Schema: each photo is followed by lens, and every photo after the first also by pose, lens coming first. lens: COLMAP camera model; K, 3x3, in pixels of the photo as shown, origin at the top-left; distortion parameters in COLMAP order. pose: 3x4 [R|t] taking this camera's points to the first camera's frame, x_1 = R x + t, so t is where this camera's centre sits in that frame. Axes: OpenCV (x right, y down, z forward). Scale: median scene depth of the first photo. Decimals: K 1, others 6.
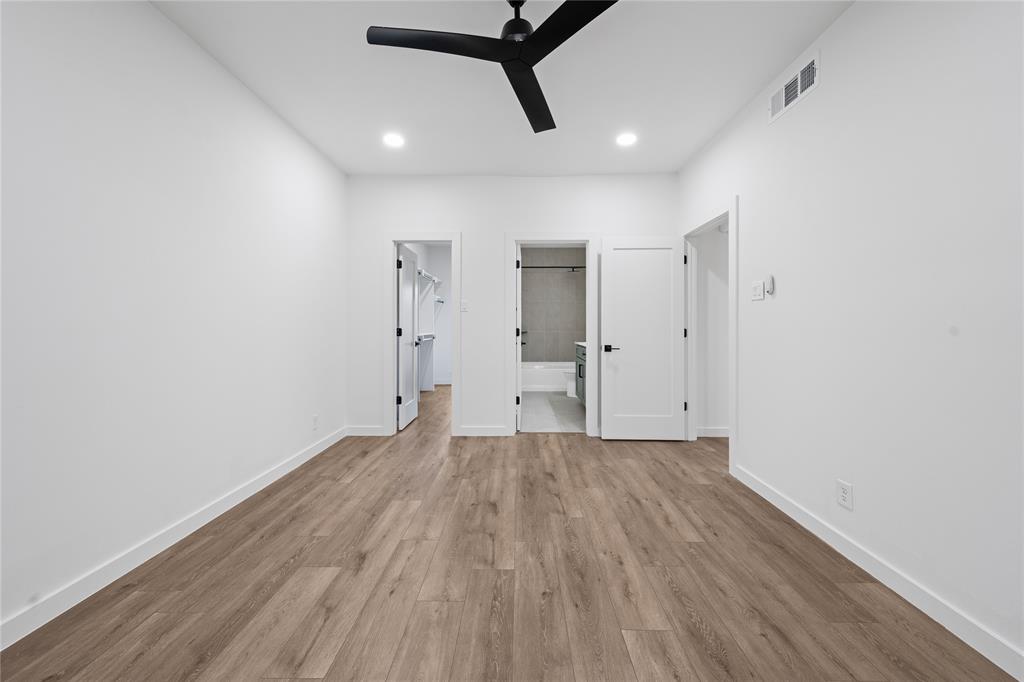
lens RADIAL K [[372.3, 0, 507.8], [0, 372.3, 326.6], [0, 0, 1]] dist [0.001765, 0.000131]
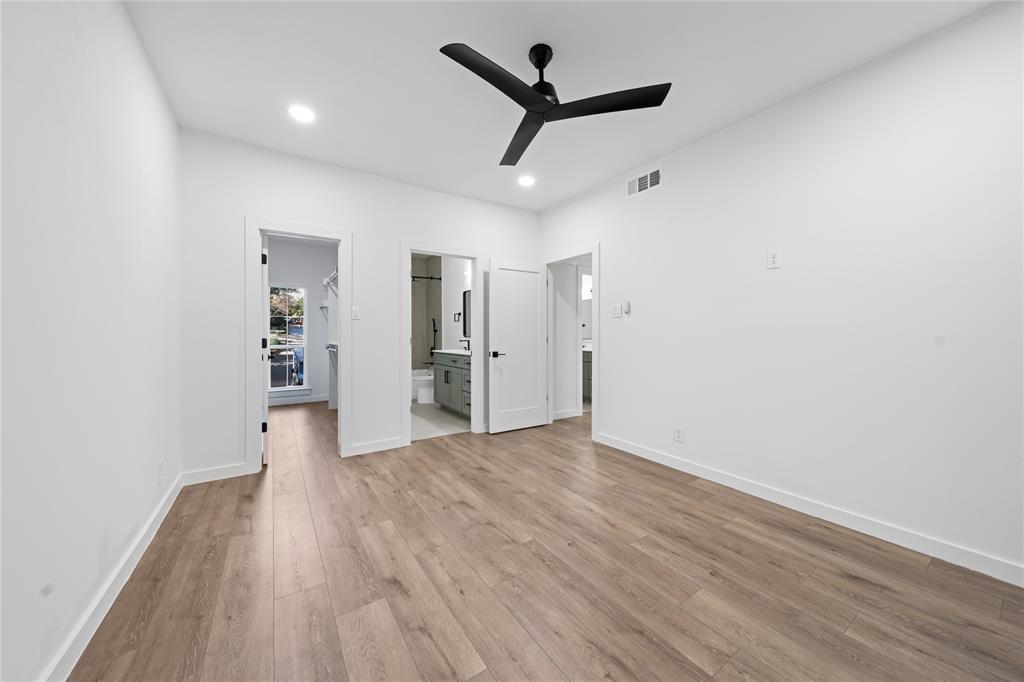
lens RADIAL K [[368.2, 0, 517.1], [0, 368.2, 337.2], [0, 0, 1]] dist [0.004242, 0.000105]
pose [[0.813119, -0.004731, 0.582078, -0.557484], [0.001584, 0.999981, 0.005915, -0.002018], [-0.582095, -0.003888, 0.813111, 0.055171]]
